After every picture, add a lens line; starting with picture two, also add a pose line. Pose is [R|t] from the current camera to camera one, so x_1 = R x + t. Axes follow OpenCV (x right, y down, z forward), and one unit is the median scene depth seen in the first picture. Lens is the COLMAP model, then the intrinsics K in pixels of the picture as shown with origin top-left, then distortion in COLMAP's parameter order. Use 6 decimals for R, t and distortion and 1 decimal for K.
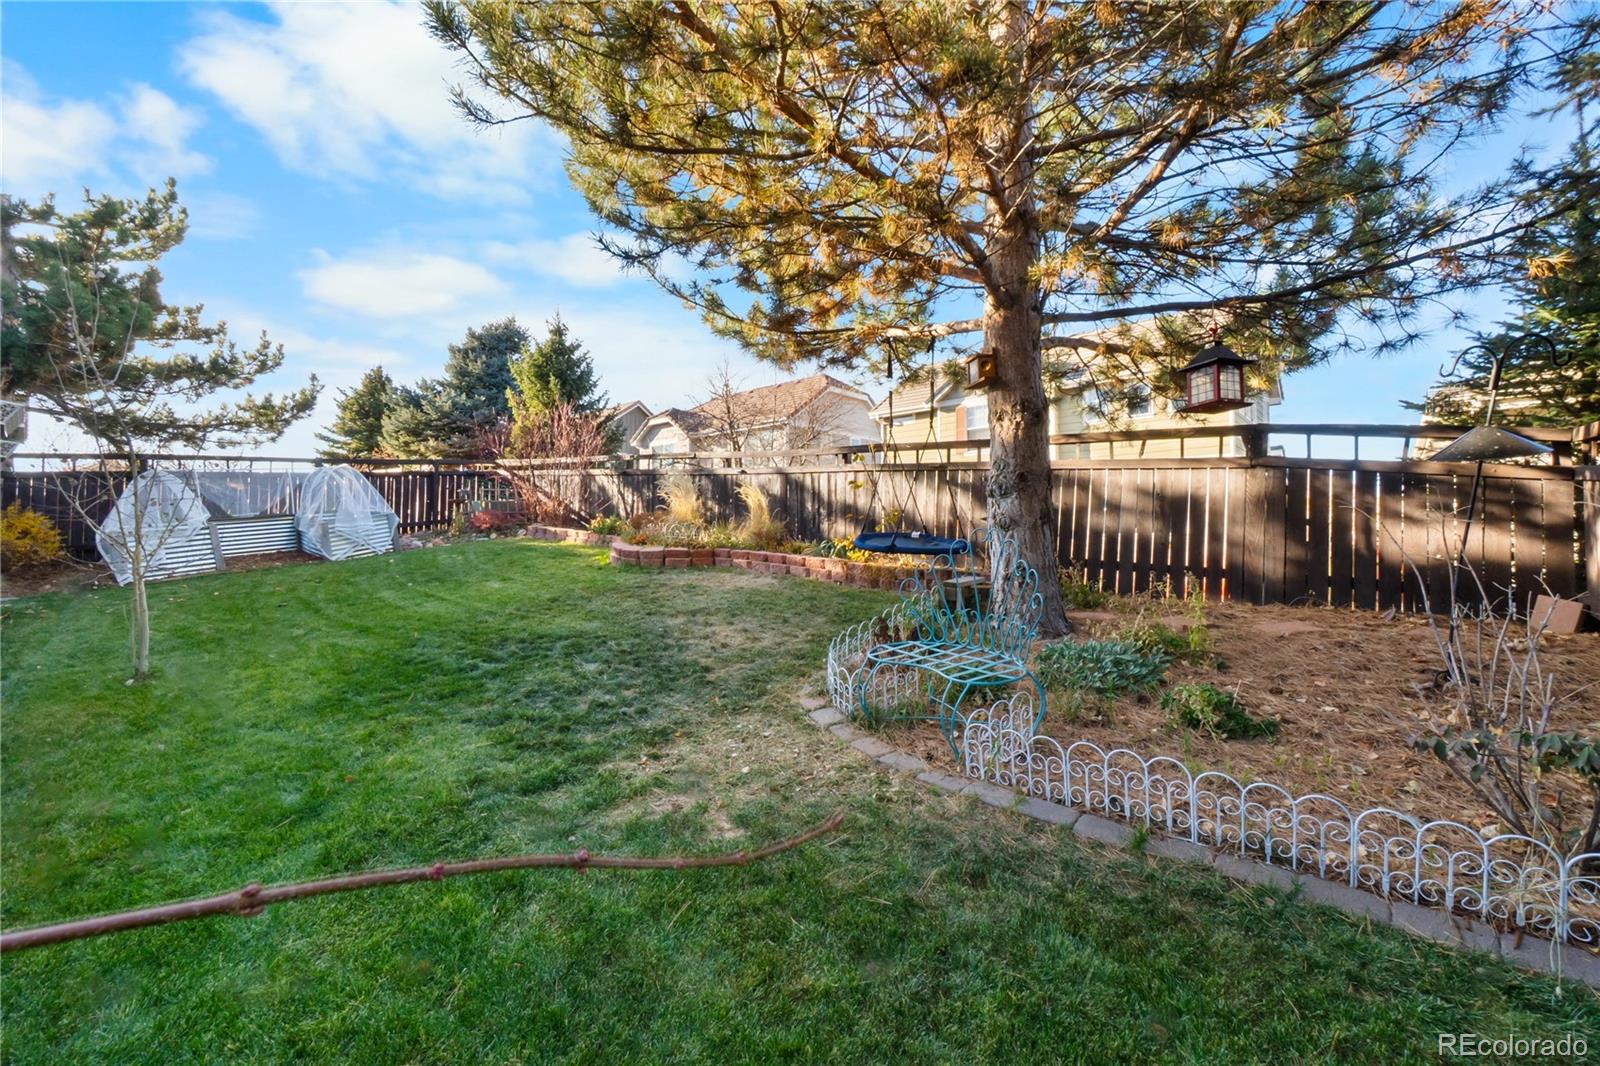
lens RADIAL K [[730.5, 0, 796.6], [0, 730.5, 525.7], [0, 0, 1]] dist [-0.006392, -0.000018]
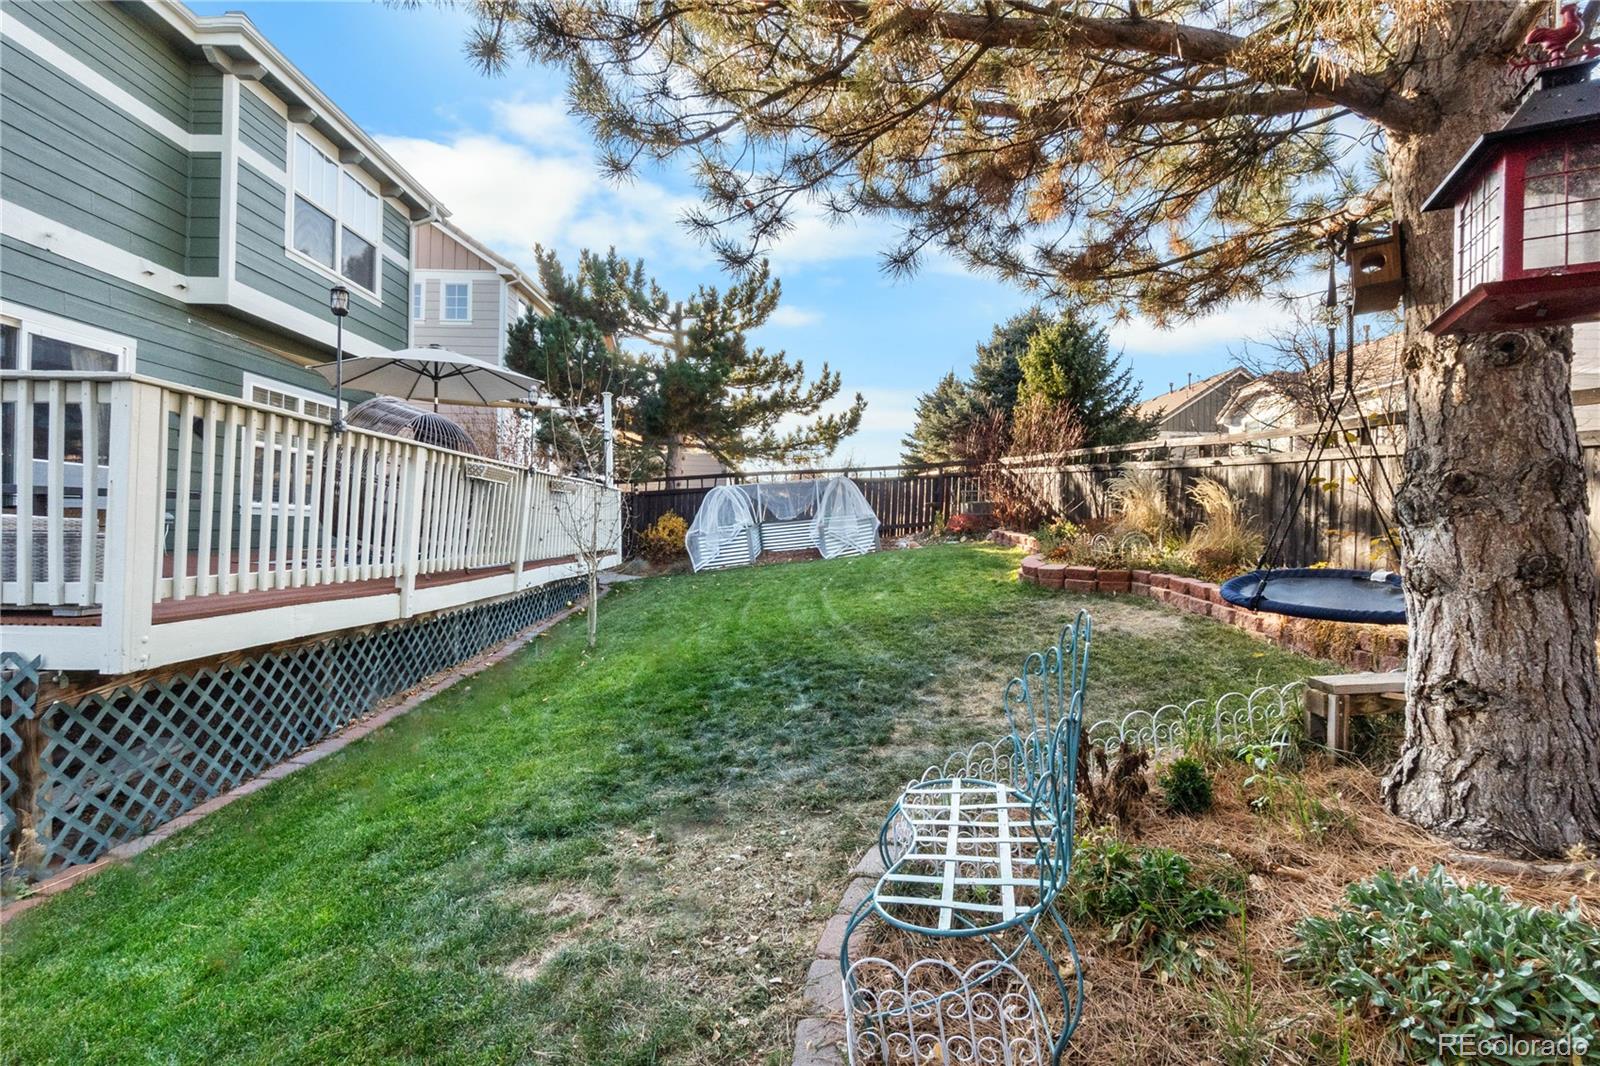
lens RADIAL K [[730.5, 0, 796.6], [0, 730.5, 525.7], [0, 0, 1]] dist [-0.006392, -0.000018]
pose [[0.644773, 0.012696, -0.764268, 0.184254], [0.005379, 0.999762, 0.021145, -0.024921], [0.764355, -0.017745, 0.644551, 0.179390]]
